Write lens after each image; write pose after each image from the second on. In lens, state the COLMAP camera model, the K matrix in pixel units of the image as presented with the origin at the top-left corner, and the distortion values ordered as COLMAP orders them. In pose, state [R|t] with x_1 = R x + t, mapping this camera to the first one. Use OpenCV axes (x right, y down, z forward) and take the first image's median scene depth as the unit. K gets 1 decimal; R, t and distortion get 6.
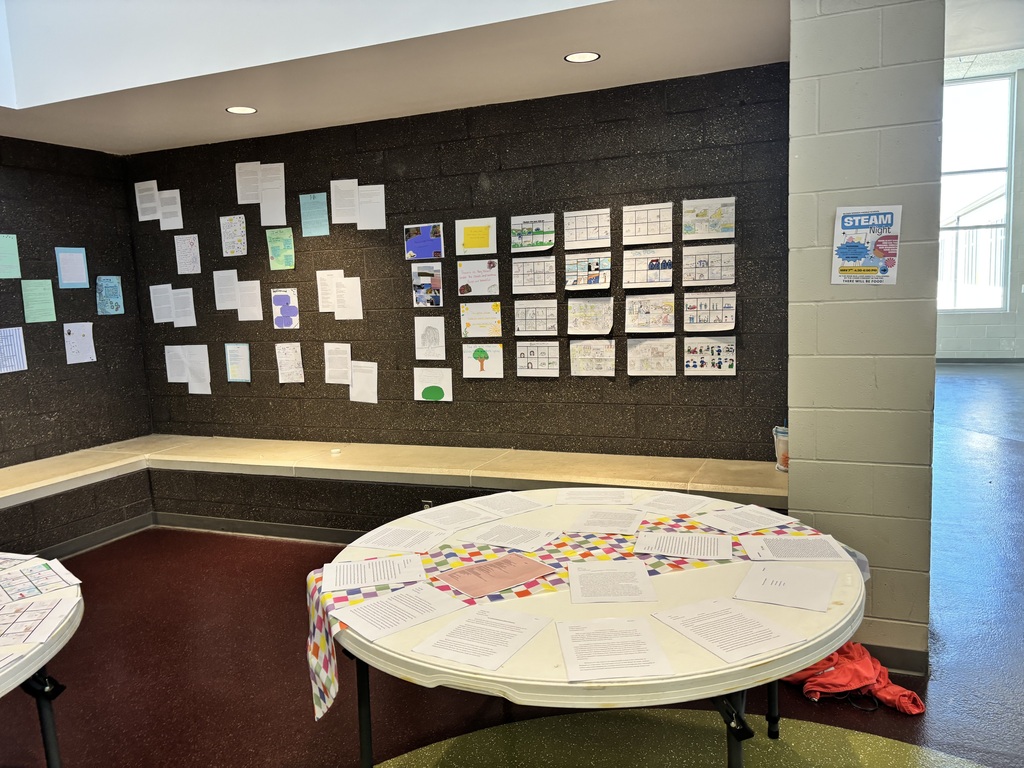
lens RADIAL K [[771.1, 0, 512.7], [0, 771.1, 386.5], [0, 0, 1]] dist [0.006910, -0.007322]
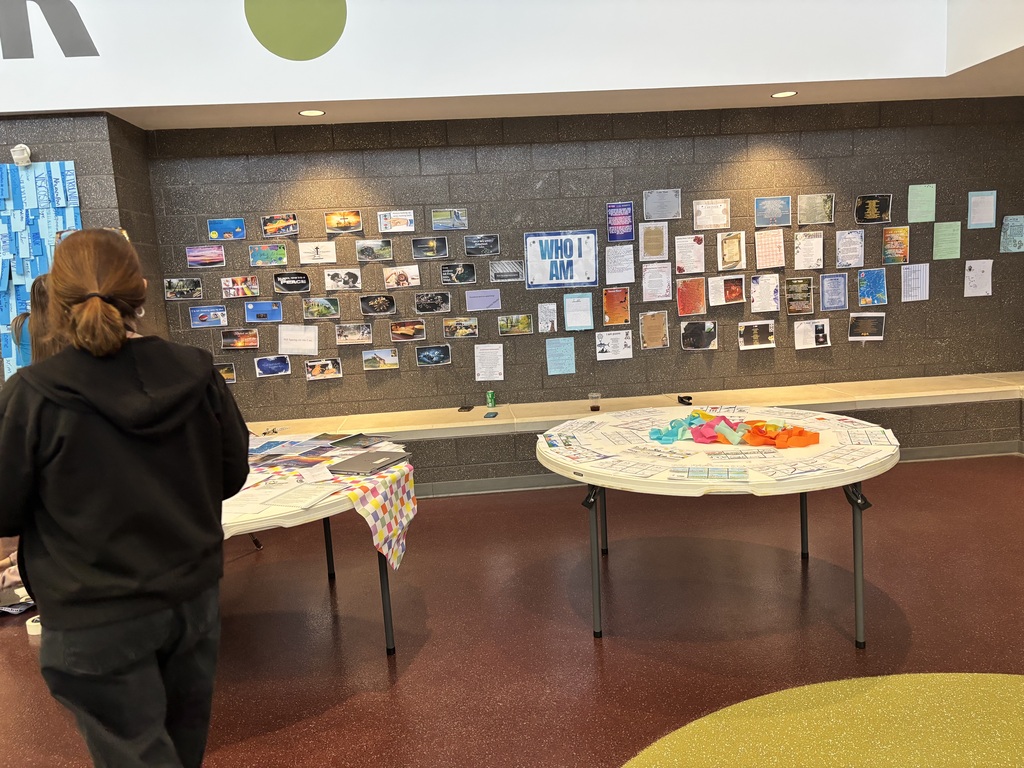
lens RADIAL K [[771.1, 0, 511.9], [0, 771.1, 382.8], [0, 0, 1]] dist [0.006910, -0.007322]
pose [[0.454756, 0.142248, -0.879183, 0.134455], [-0.081464, 0.989668, 0.117987, 0.016118], [0.886883, 0.017966, 0.461645, -0.104100]]
